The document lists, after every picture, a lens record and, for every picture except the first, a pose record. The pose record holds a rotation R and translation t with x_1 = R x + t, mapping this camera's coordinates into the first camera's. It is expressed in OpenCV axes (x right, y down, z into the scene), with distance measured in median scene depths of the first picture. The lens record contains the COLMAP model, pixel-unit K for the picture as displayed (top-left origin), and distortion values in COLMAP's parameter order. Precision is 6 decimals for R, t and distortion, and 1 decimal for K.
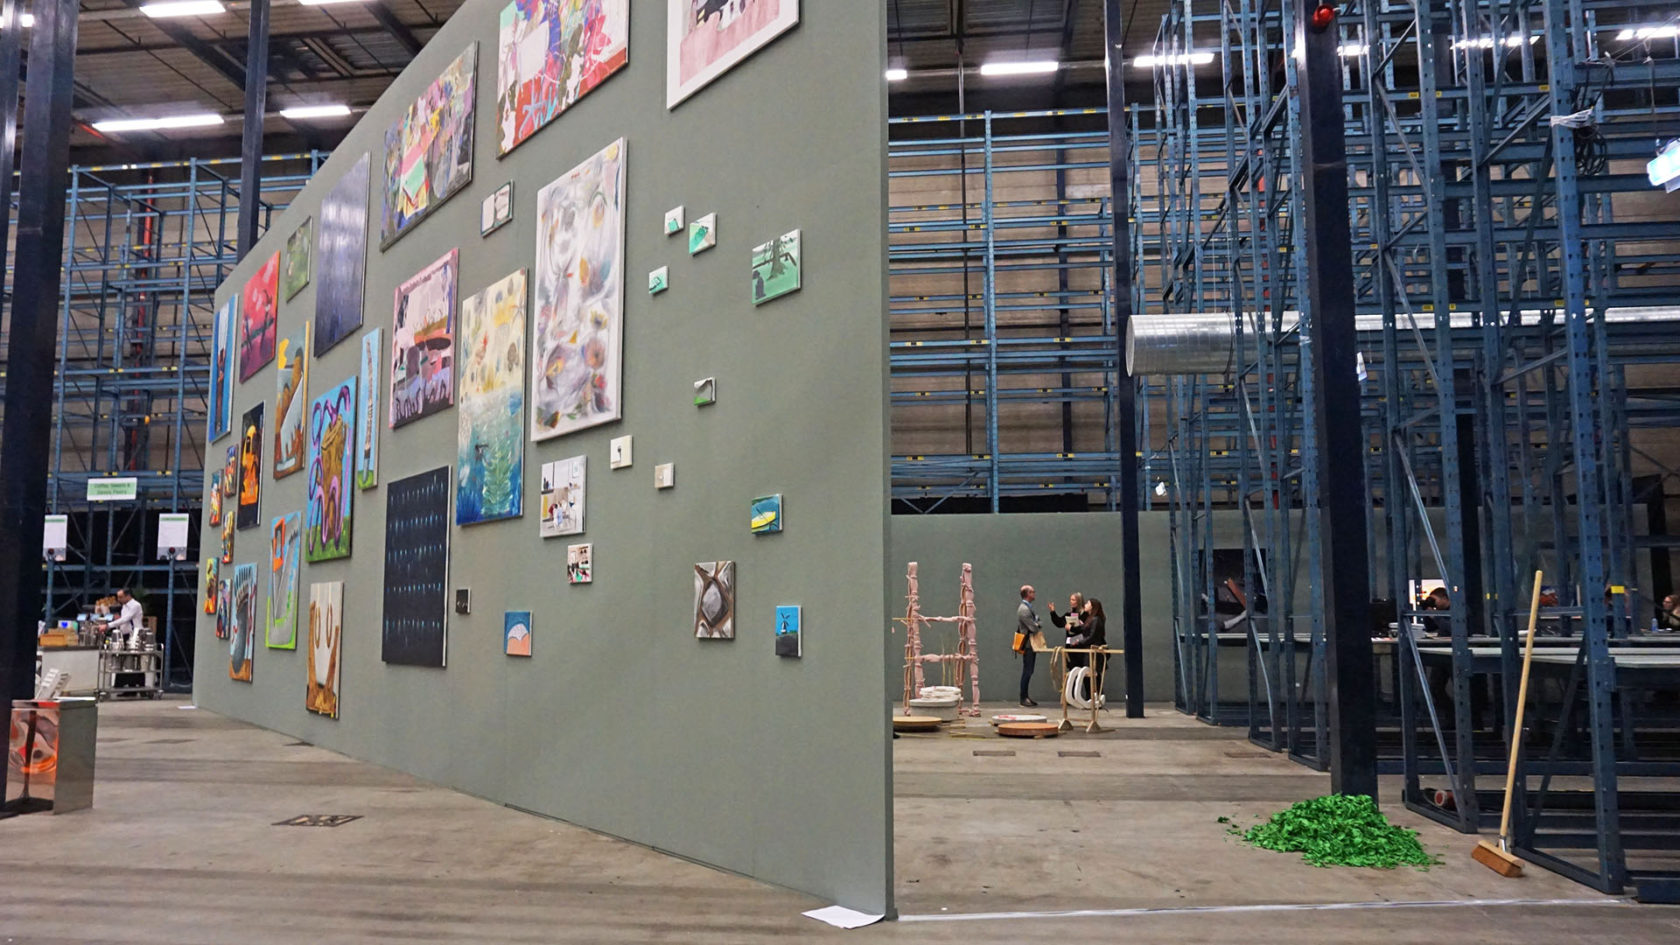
lens RADIAL K [[1204.6, 0, 840.0], [0, 1204.6, 472.5], [0, 0, 1]] dist [-0.000199, 0.001183]
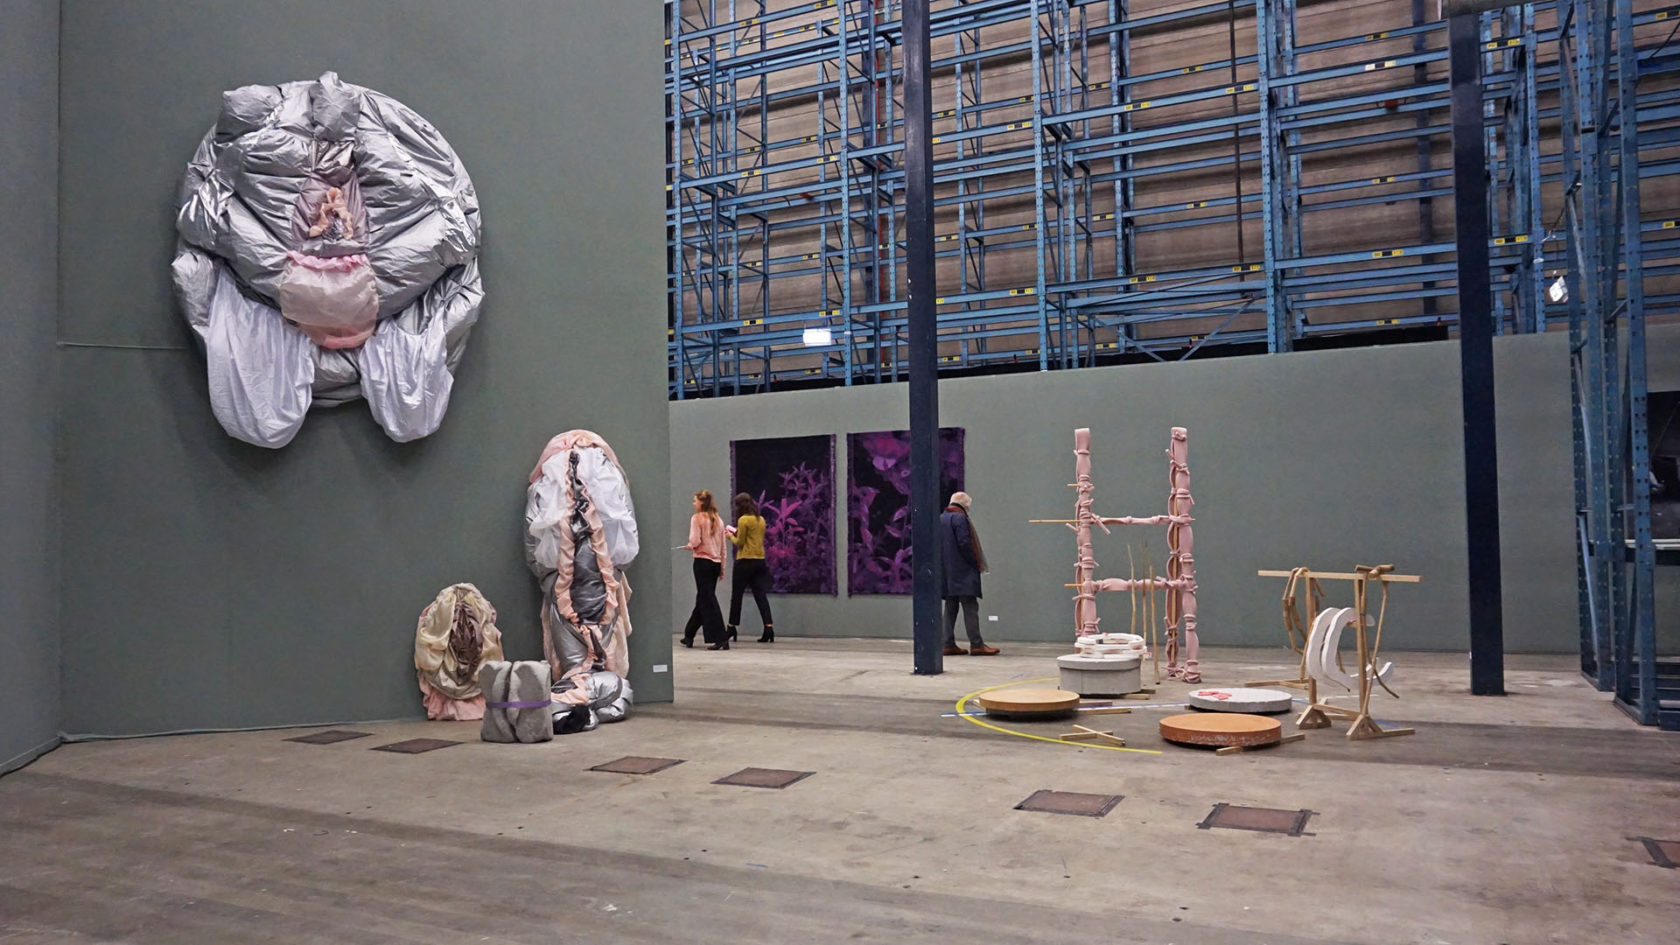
lens RADIAL K [[1204.6, 0, 840.0], [0, 1204.6, 472.5], [0, 0, 1]] dist [-0.000199, 0.001183]
pose [[0.945844, -0.030335, -0.323202, 0.142554], [0.054302, 0.996381, 0.065397, 0.050642], [0.320049, -0.079406, 0.944068, 0.387175]]
